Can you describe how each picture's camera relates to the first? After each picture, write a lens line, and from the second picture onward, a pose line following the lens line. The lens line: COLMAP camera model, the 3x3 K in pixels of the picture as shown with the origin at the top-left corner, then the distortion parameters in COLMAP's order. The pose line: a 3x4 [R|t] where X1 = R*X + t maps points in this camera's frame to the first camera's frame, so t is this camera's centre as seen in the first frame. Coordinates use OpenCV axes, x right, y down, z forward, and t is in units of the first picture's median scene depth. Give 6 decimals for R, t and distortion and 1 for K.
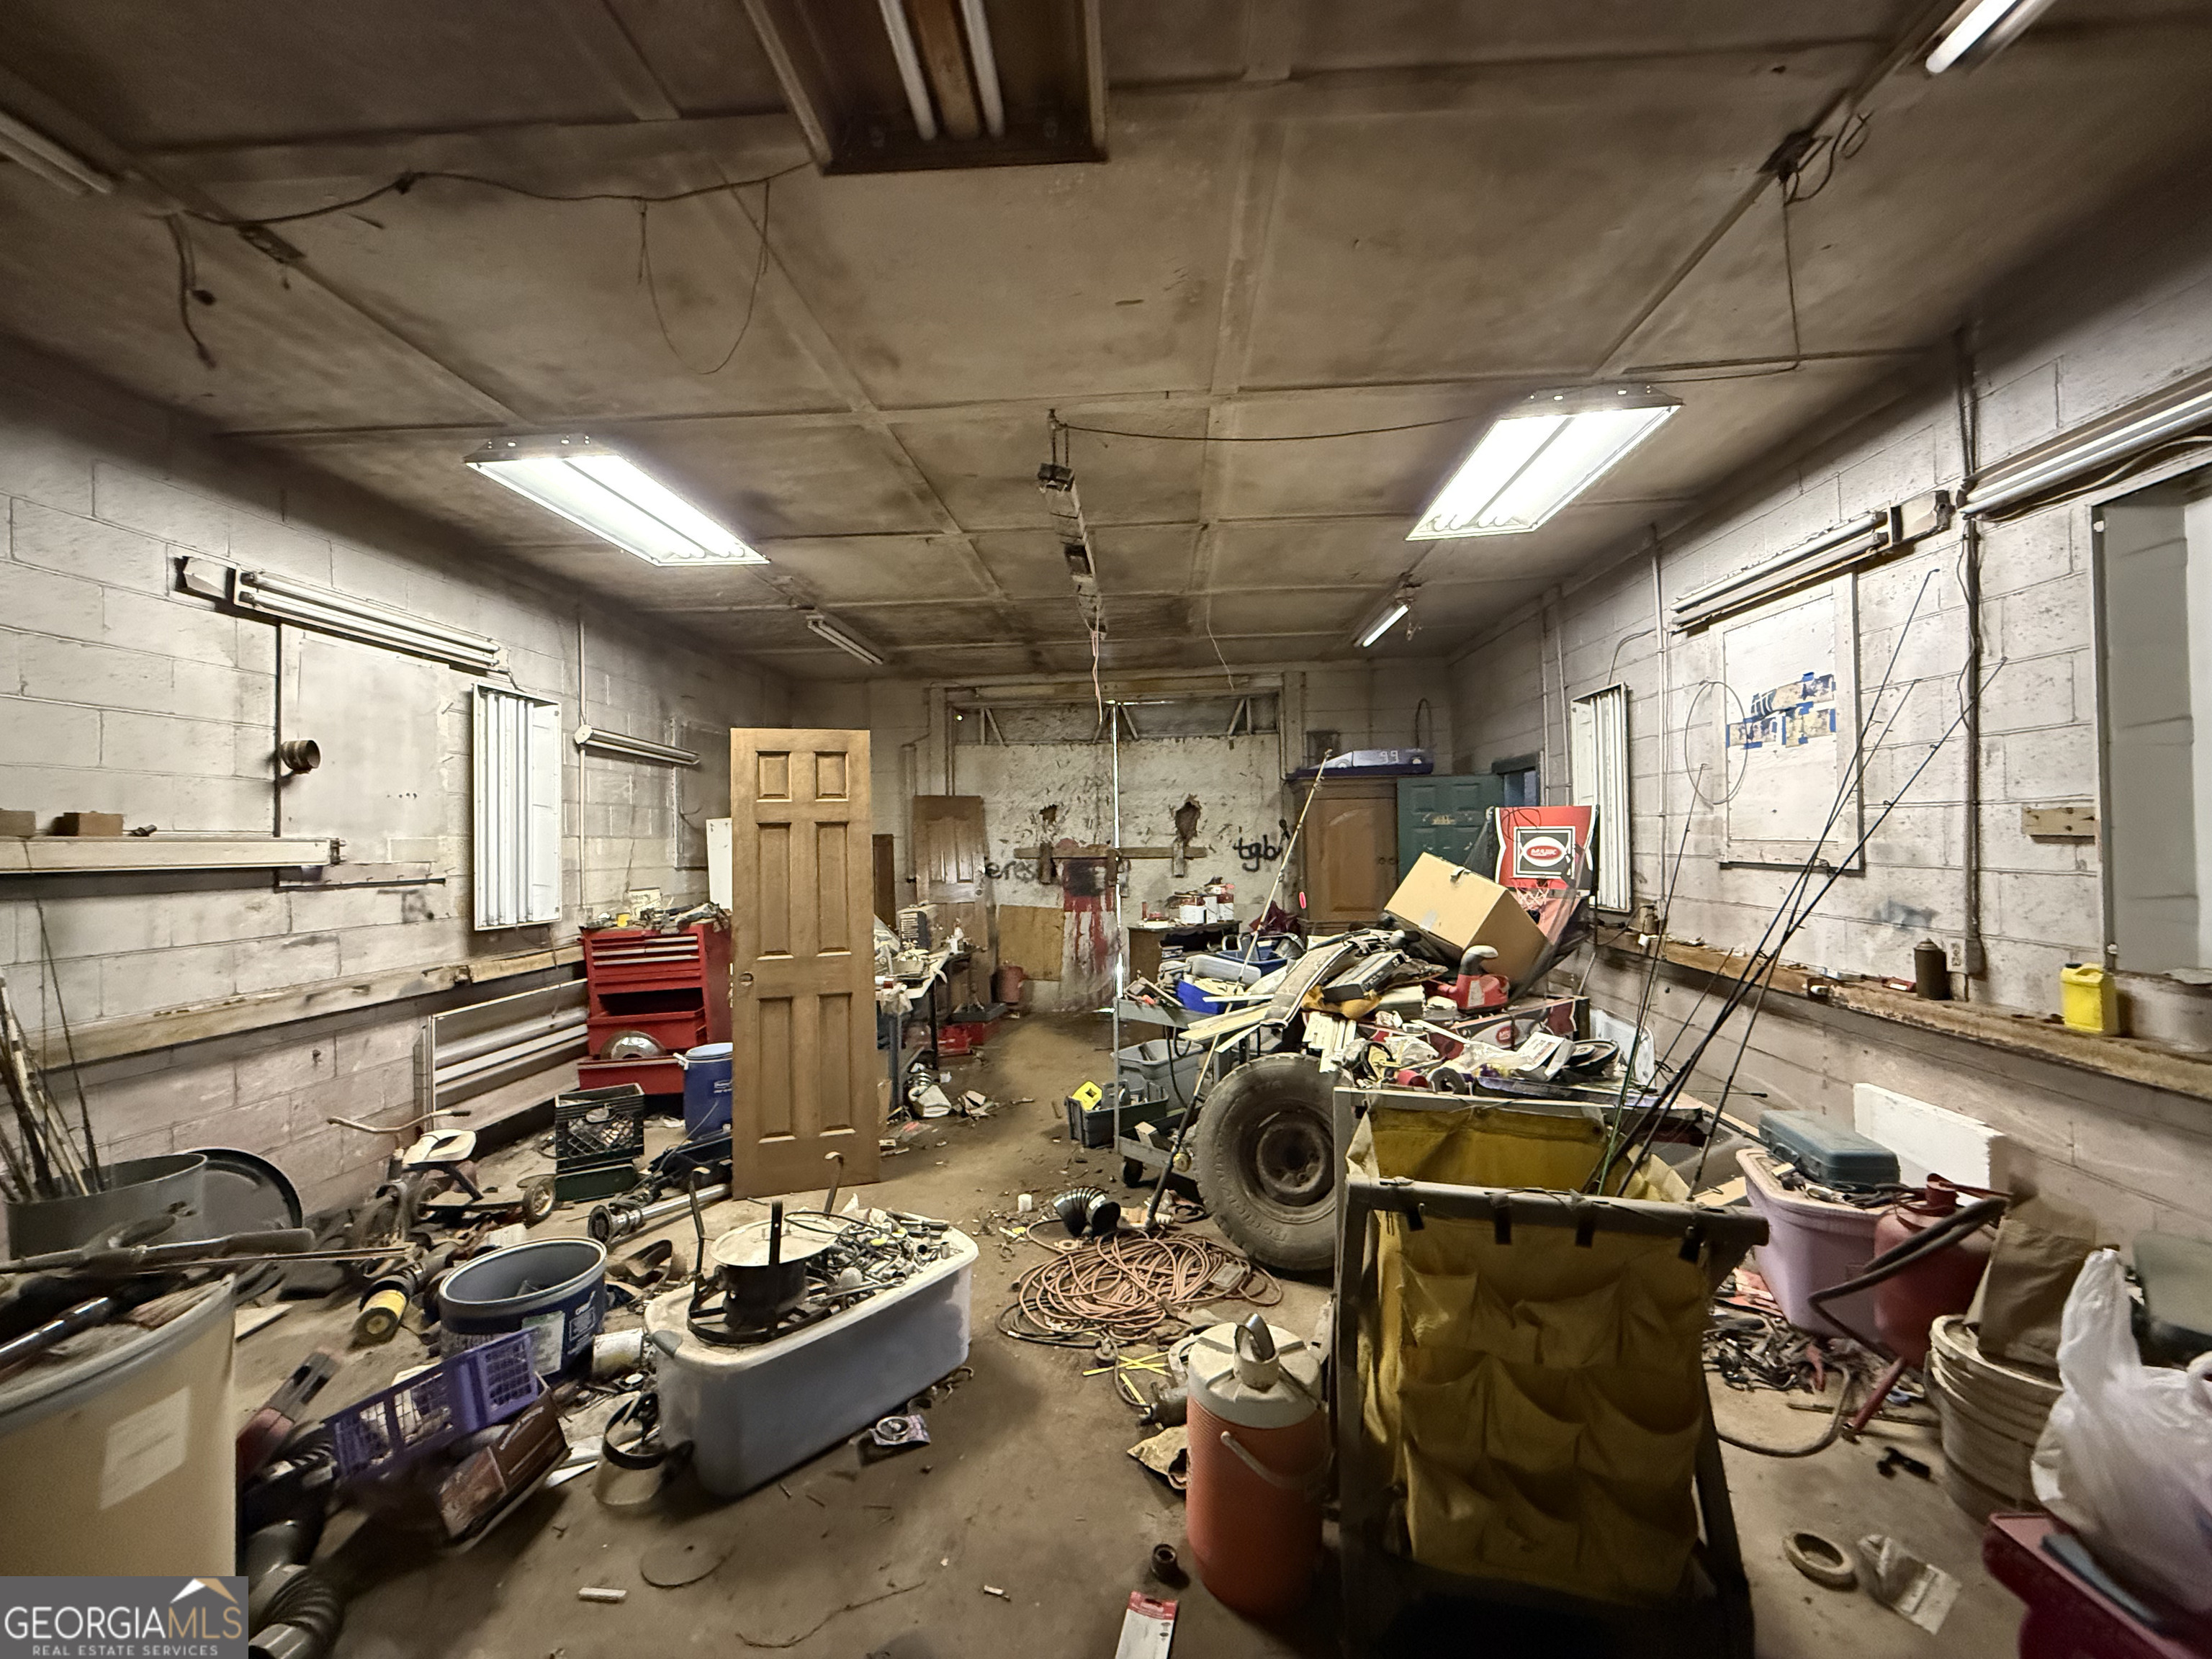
lens RADIAL K [[890.0, 0, 1100.9], [0, 890.0, 831.0], [0, 0, 1]] dist [-0.000482, -0.000079]
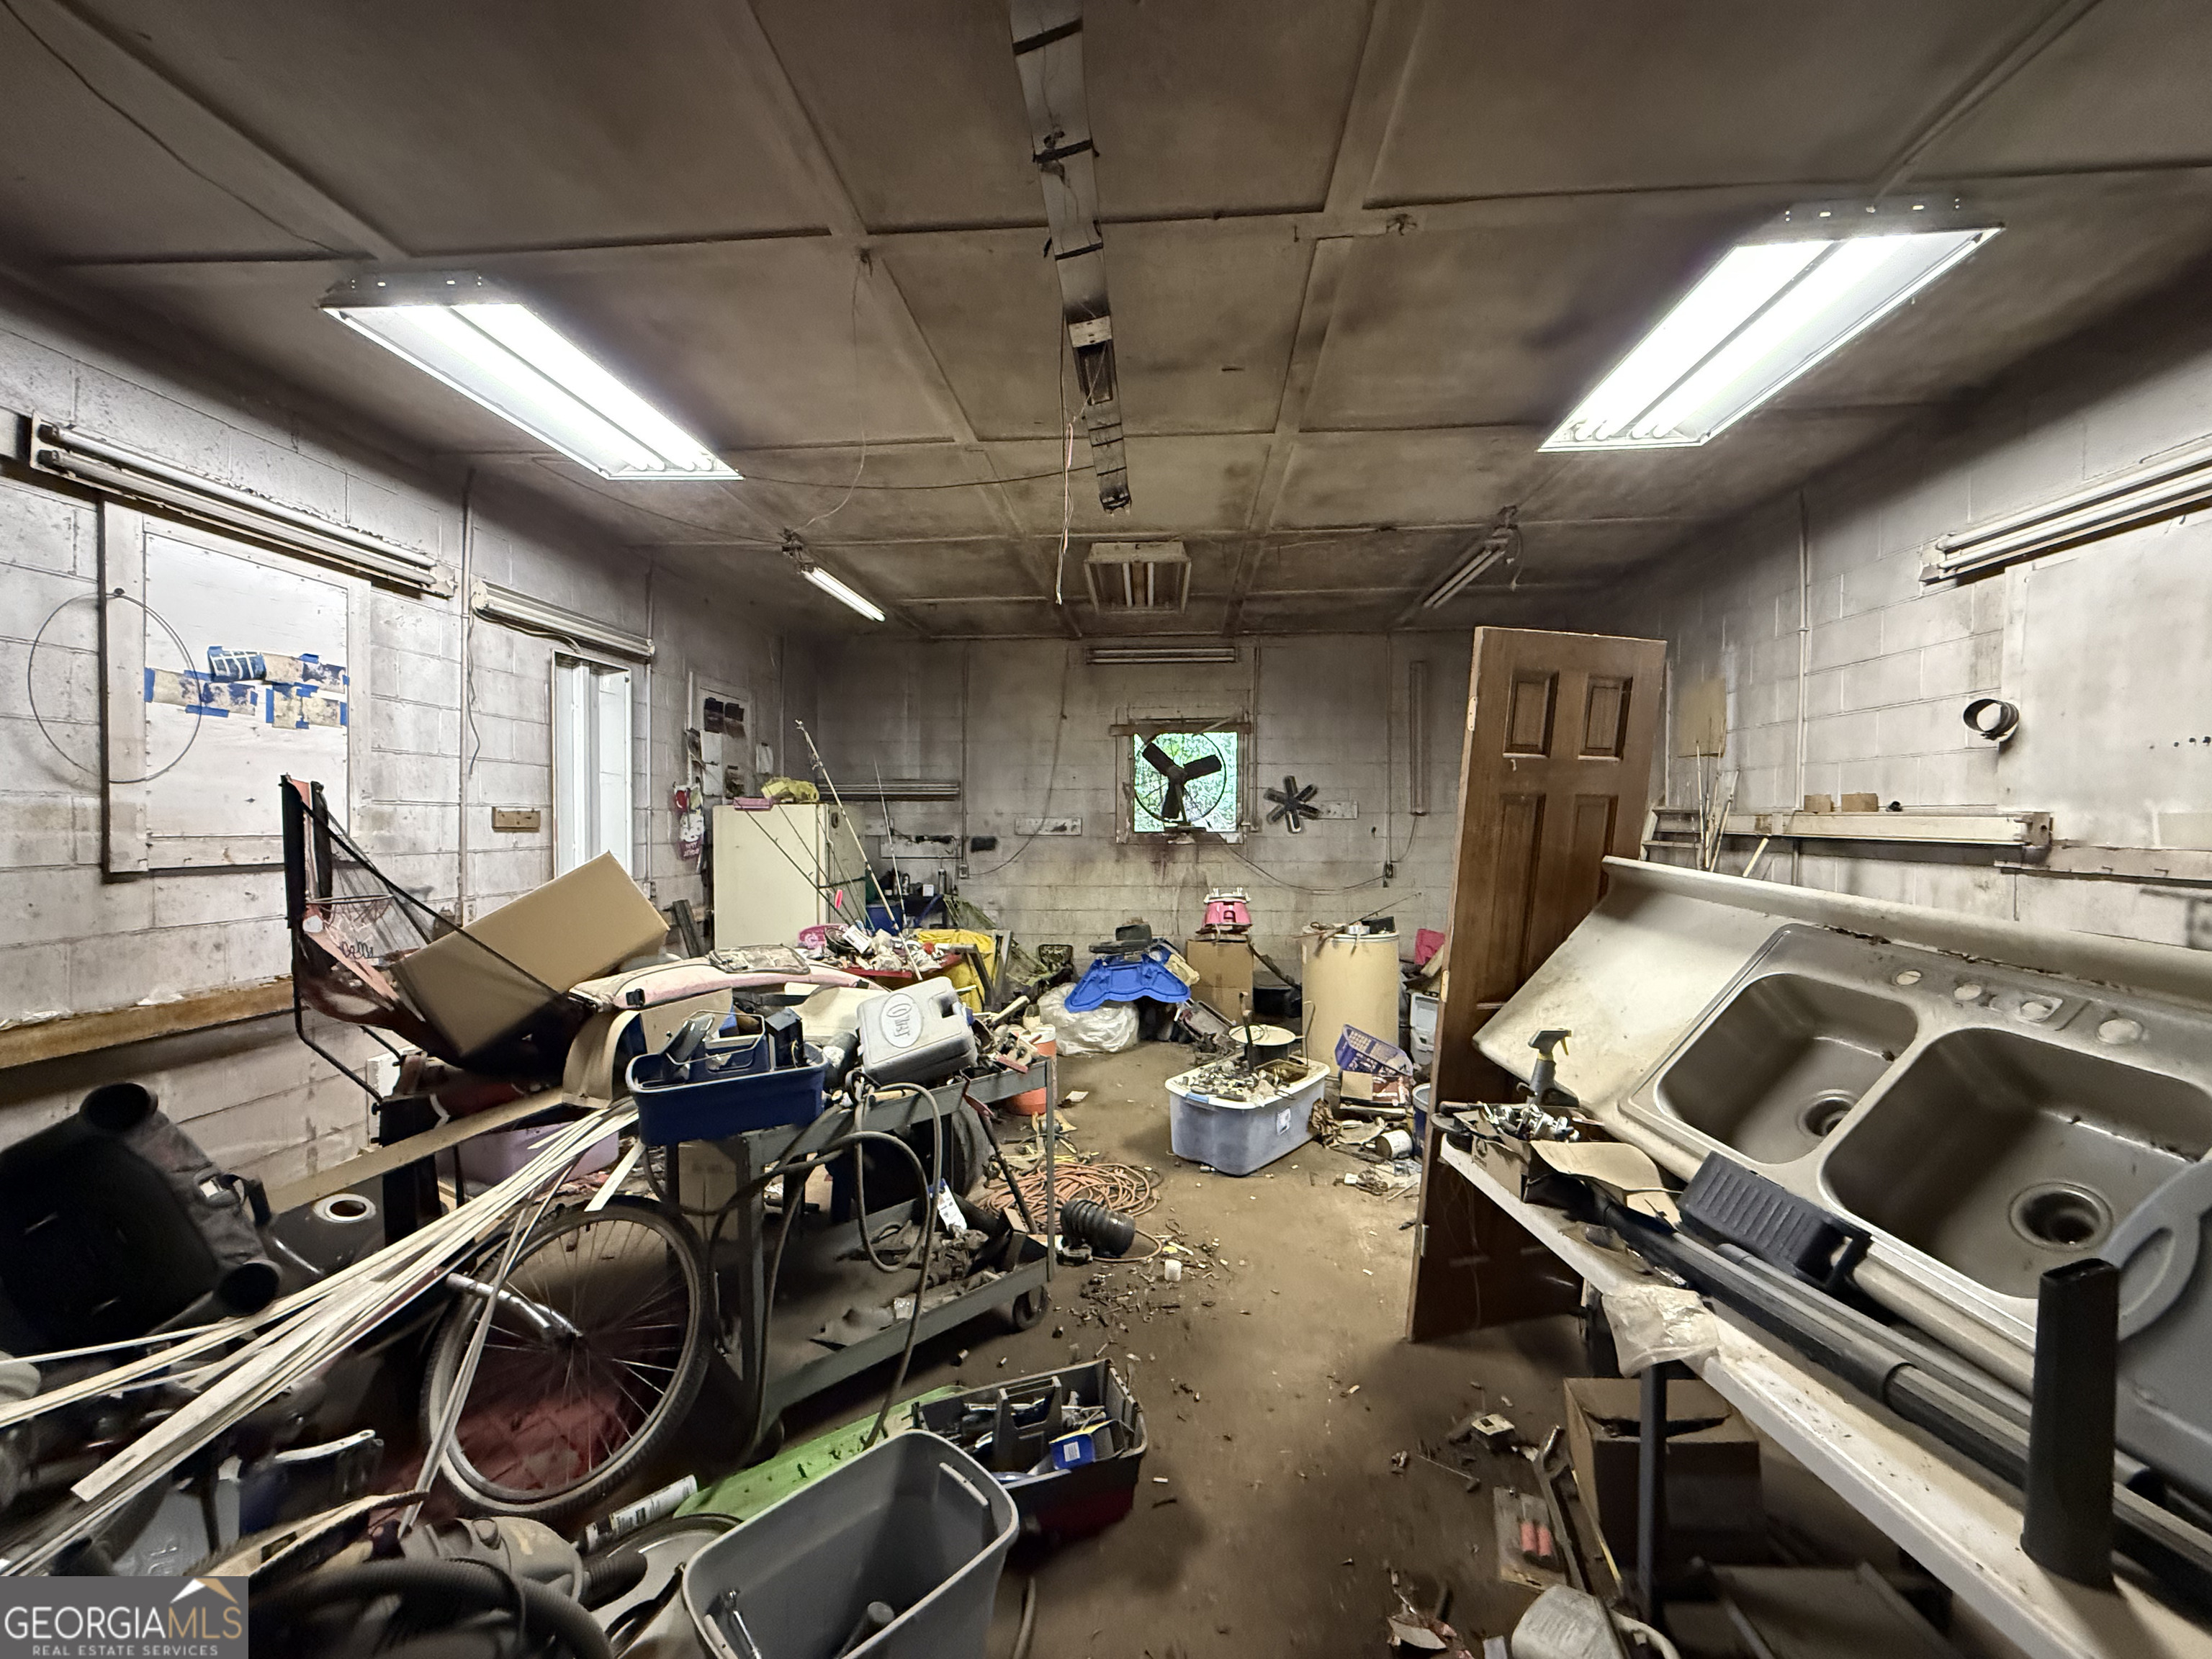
lens RADIAL K [[890.0, 0, 1113.6], [0, 890.0, 828.8], [0, 0, 1]] dist [-0.000482, -0.000079]
pose [[-0.999902, 0.011940, -0.007277, -0.031871], [0.011907, 0.999918, 0.004616, 0.010001], [0.007332, 0.004529, -0.999963, 1.888884]]
